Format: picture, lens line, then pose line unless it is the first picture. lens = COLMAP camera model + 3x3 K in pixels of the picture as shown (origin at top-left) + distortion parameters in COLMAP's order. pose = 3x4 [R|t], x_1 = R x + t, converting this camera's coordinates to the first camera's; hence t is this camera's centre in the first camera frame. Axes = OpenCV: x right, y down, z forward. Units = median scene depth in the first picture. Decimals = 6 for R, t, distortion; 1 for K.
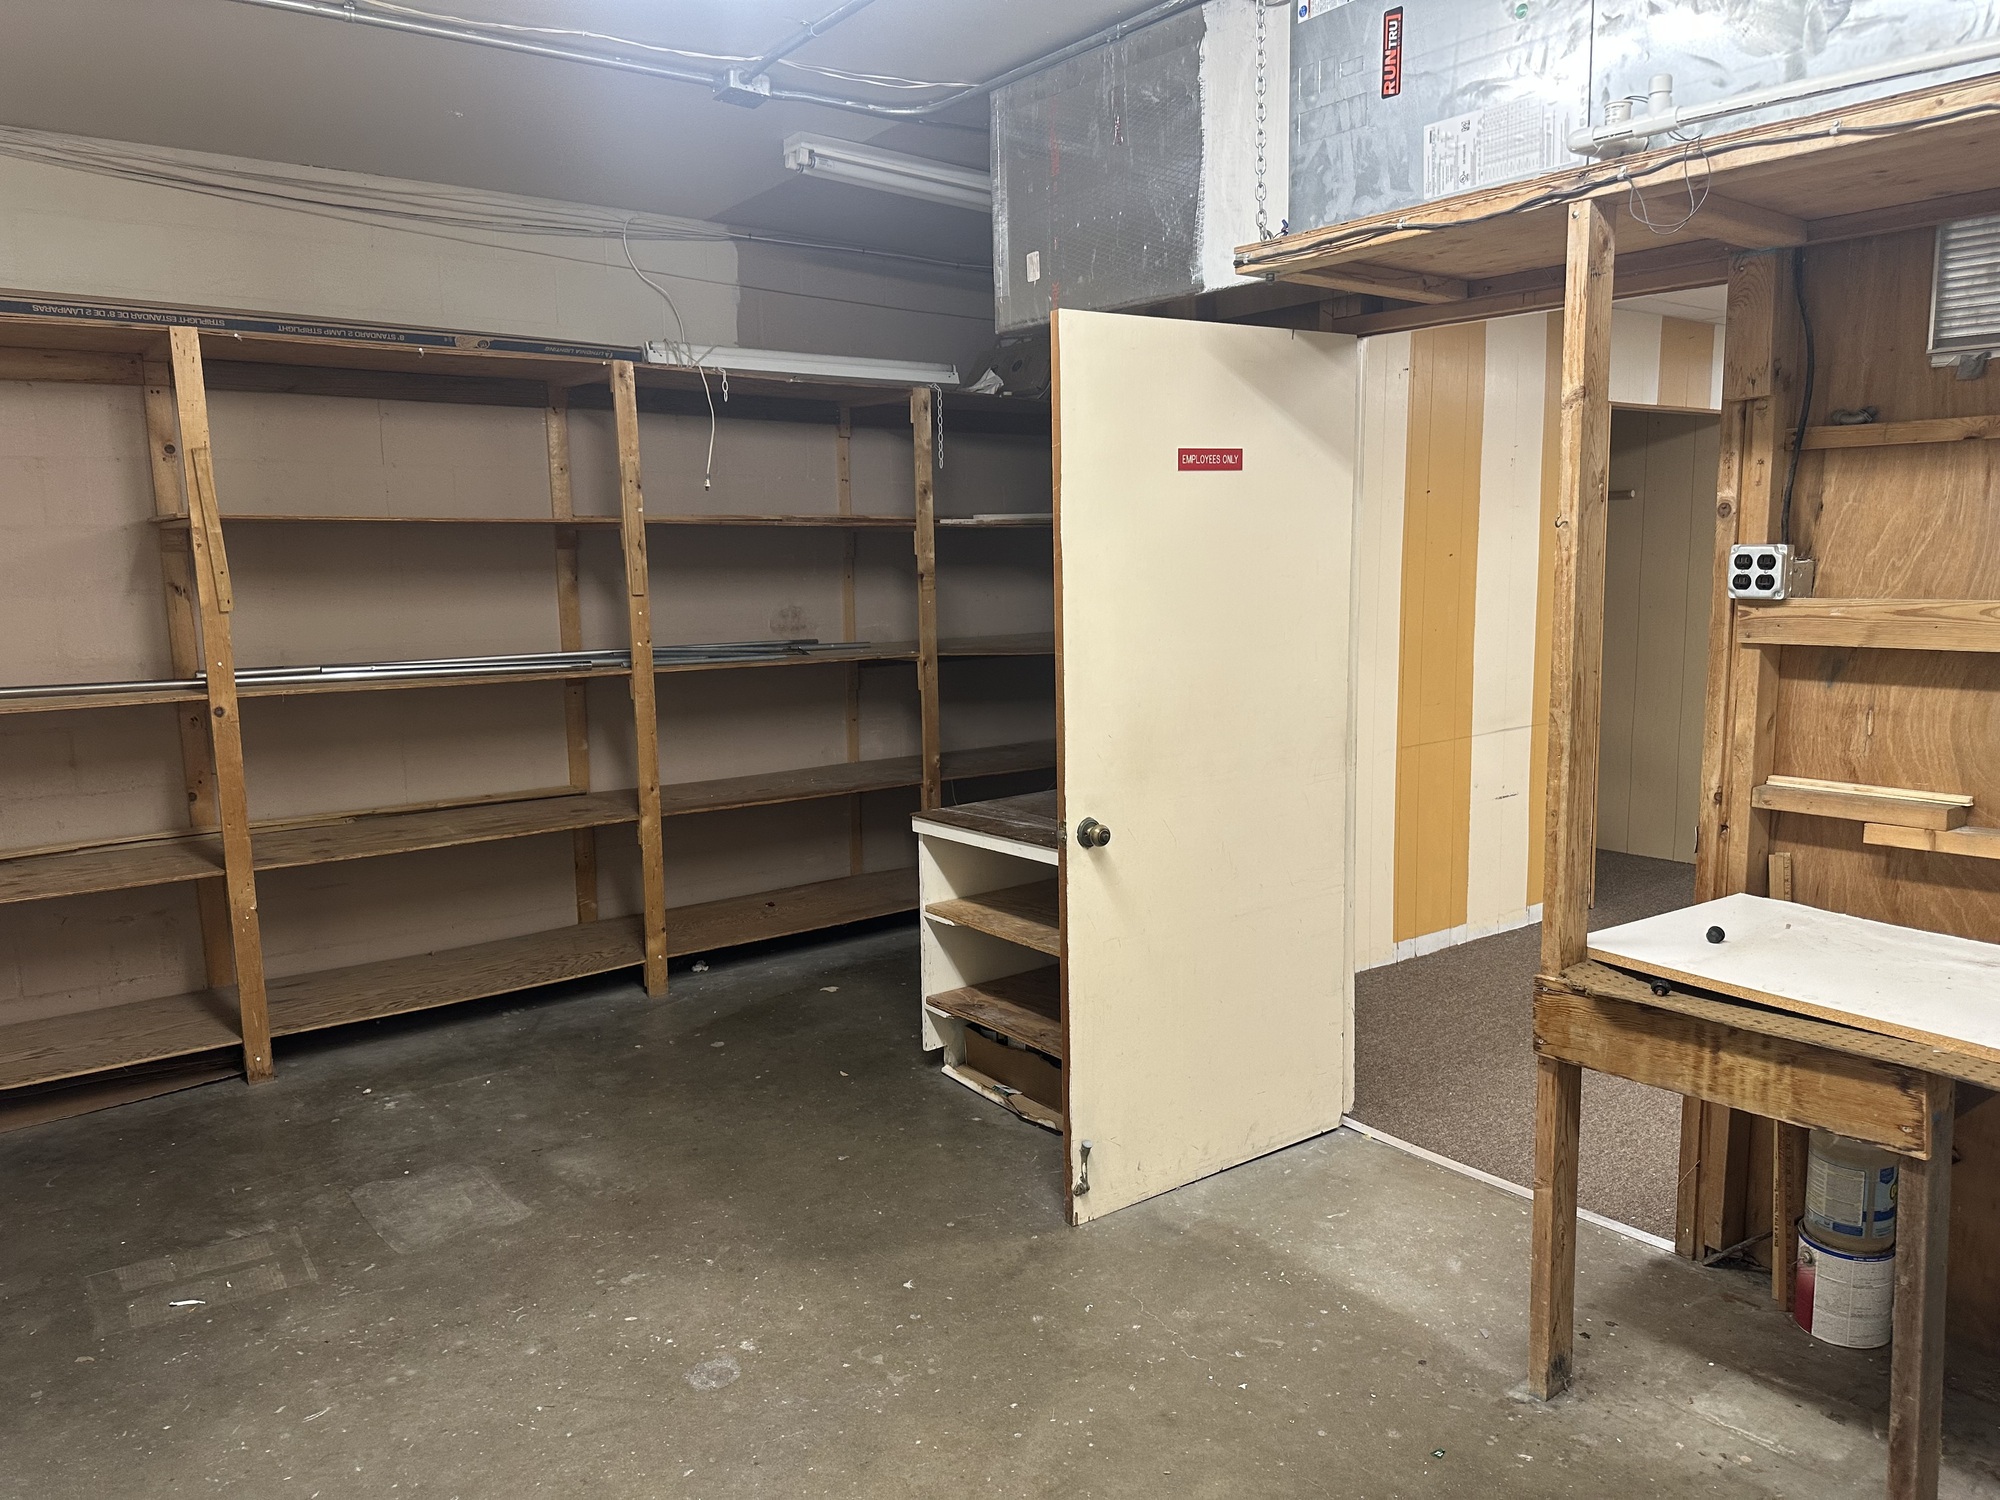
lens RADIAL K [[1386.3, 0, 1000.0], [0, 1386.3, 750.0], [0, 0, 1]] dist [0.117131, -0.162610]
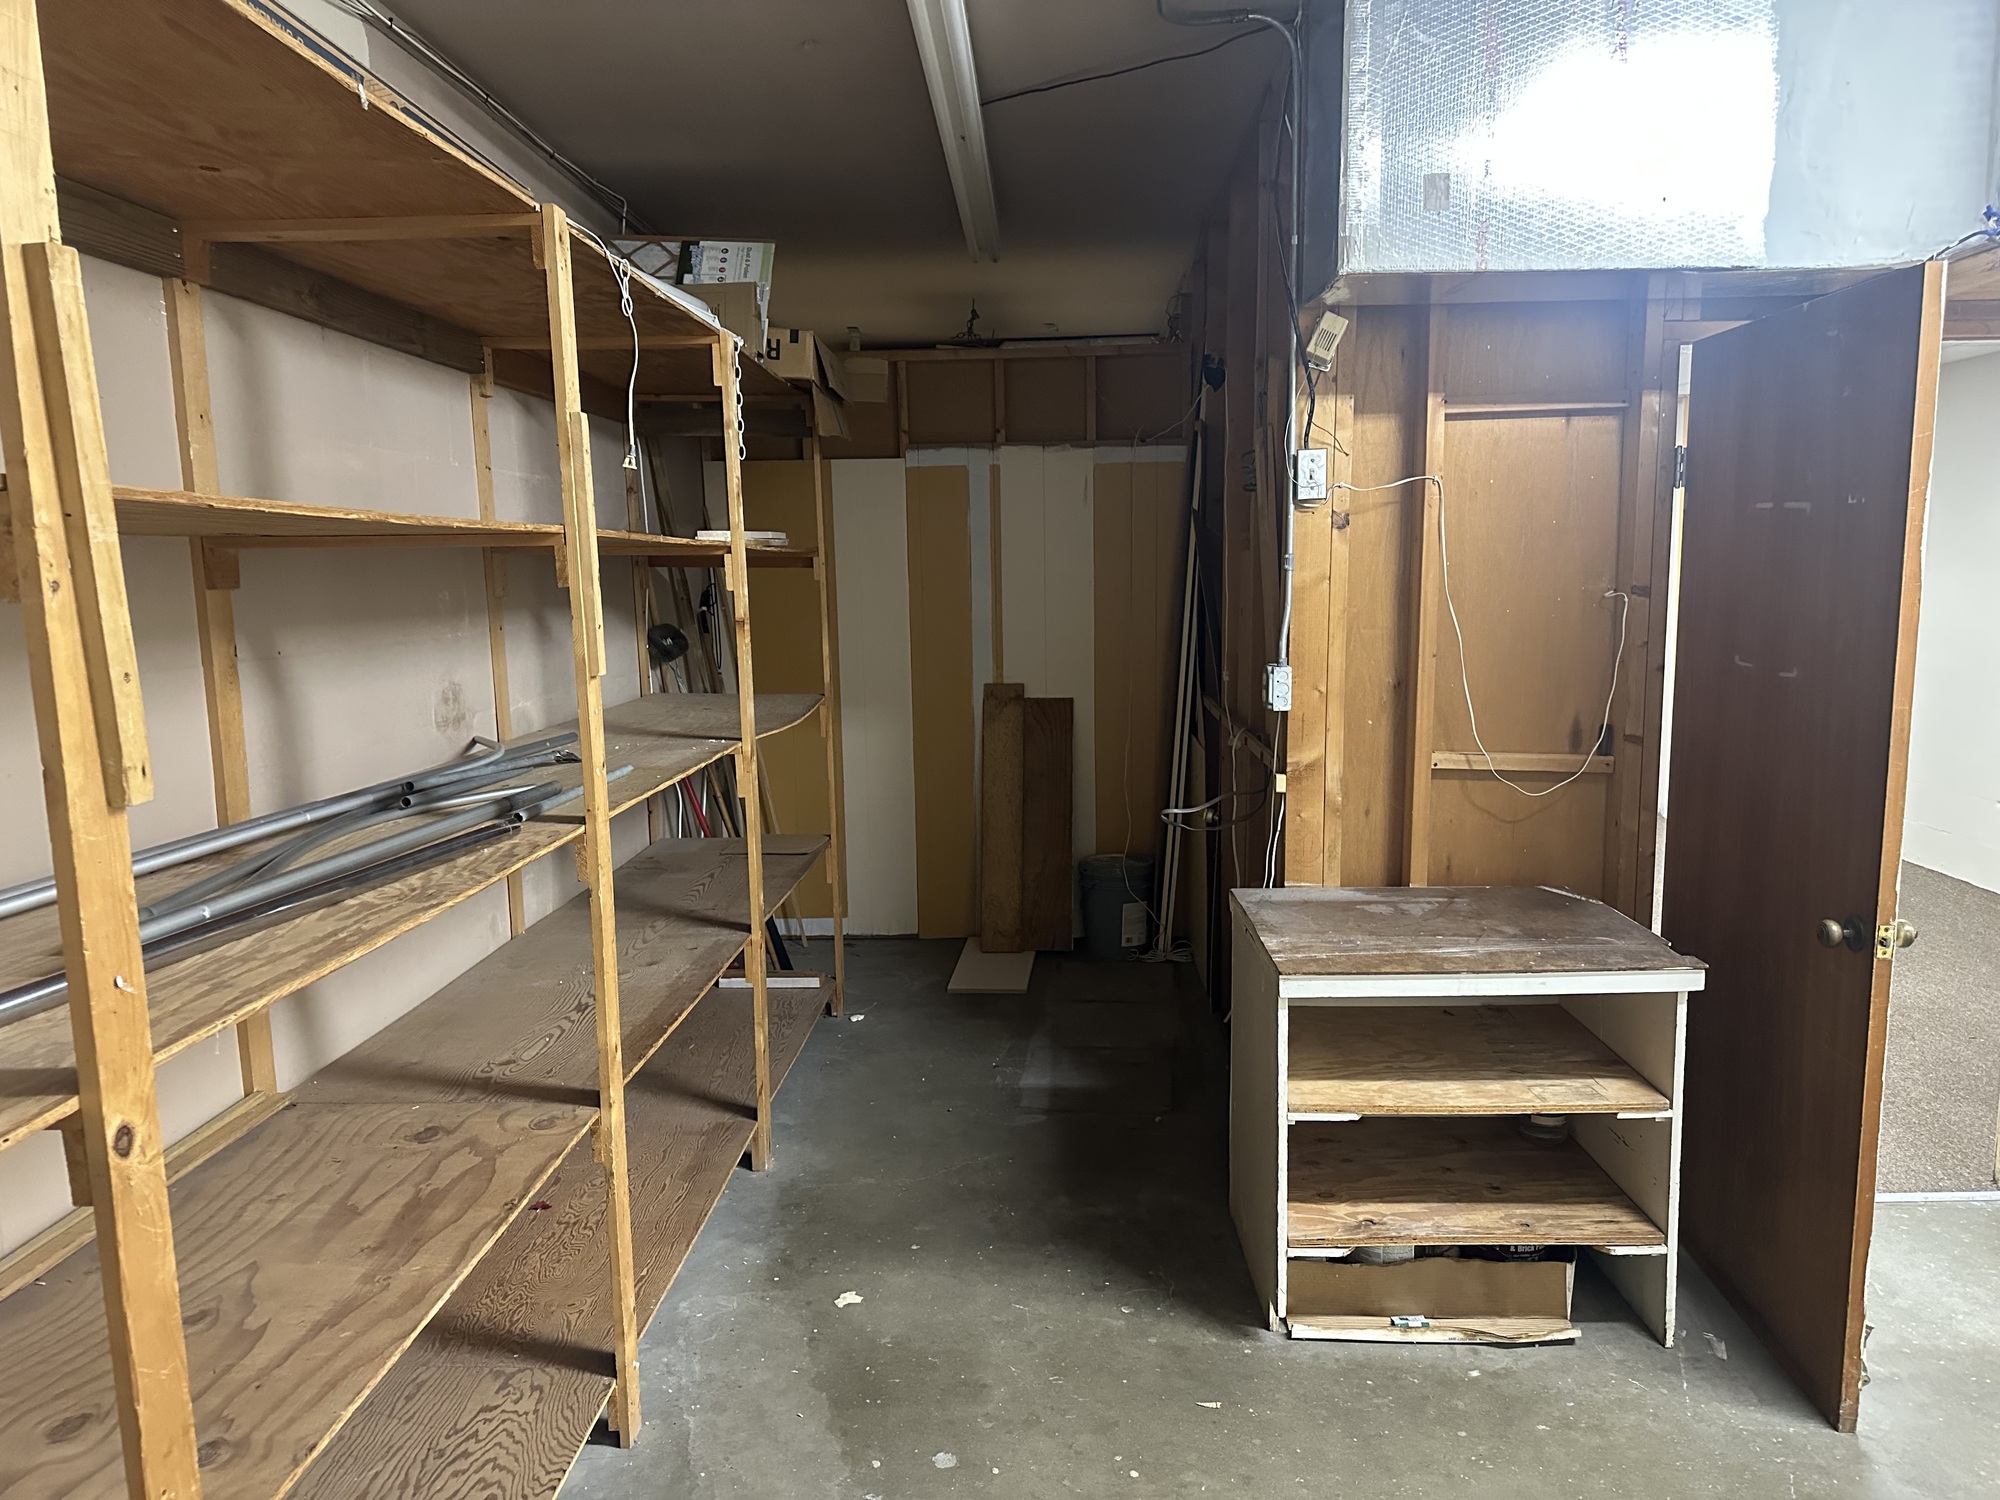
lens RADIAL K [[1403.1, 0, 1000.0], [0, 1403.1, 750.0], [0, 0, 1]] dist [0.003854, -0.005389]
pose [[0.637564, -0.097595, 0.764190, -0.639968], [0.116643, 0.992737, 0.029467, -0.094269], [-0.761516, 0.070350, 0.644317, 0.649766]]
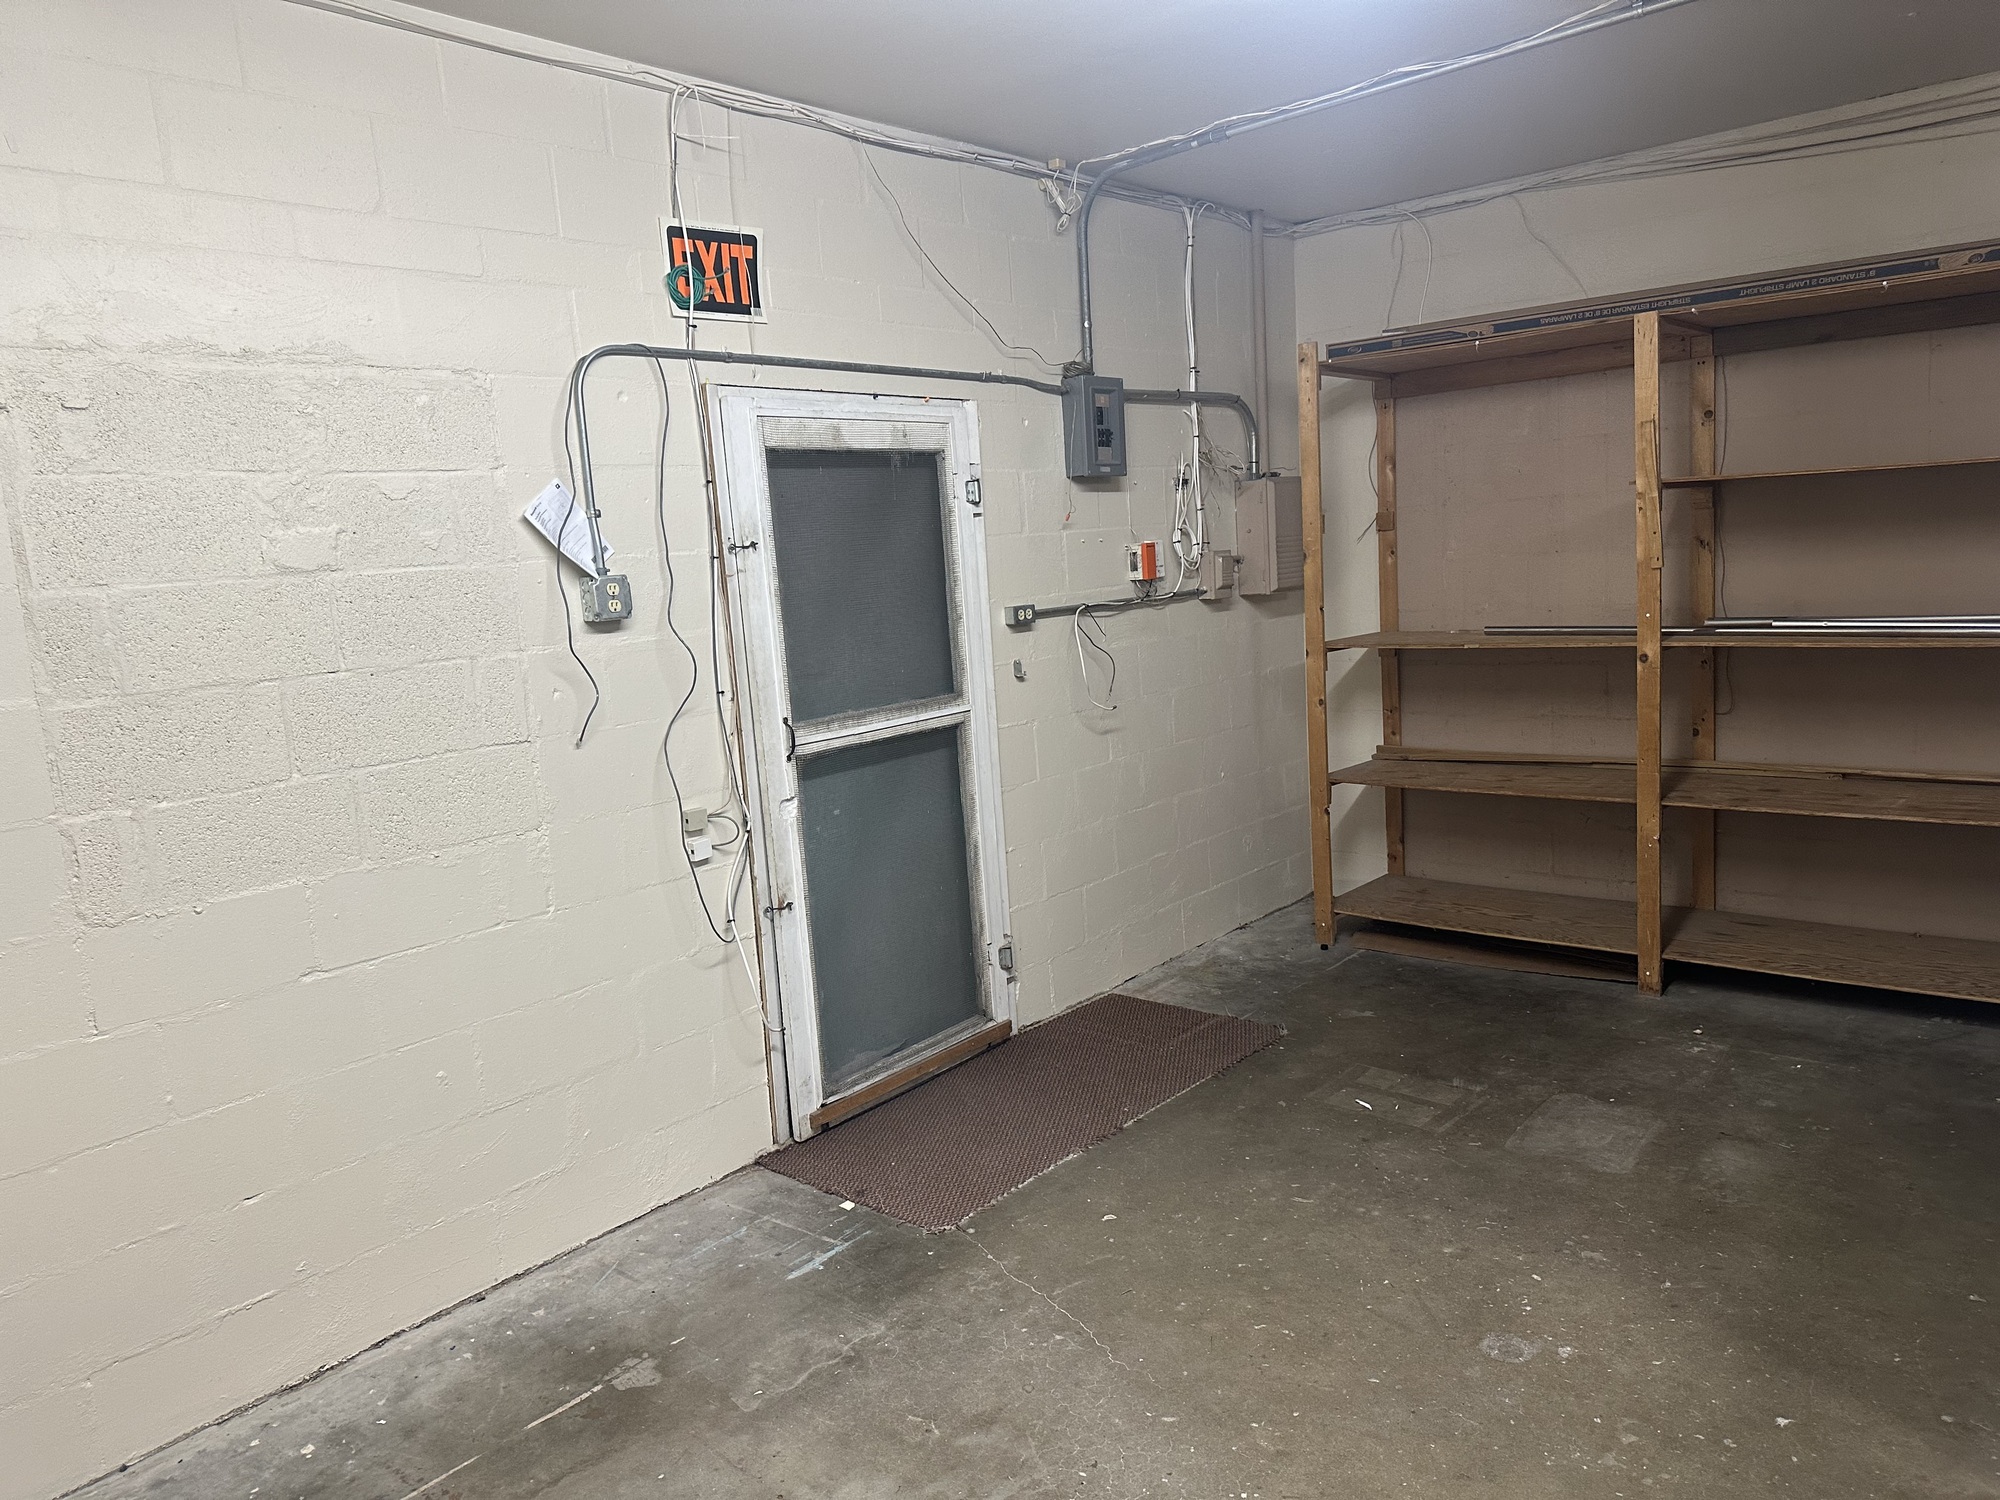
lens RADIAL K [[1383.1, 0, 963.0], [0, 1383.1, 761.1], [0, 0, 1]] dist [-0.027267, -0.002553]
pose [[0.192757, 0.145256, -0.970436, 0.399492], [-0.071940, 0.988413, 0.133657, -0.051847], [0.978606, 0.044049, 0.200973, 0.255839]]
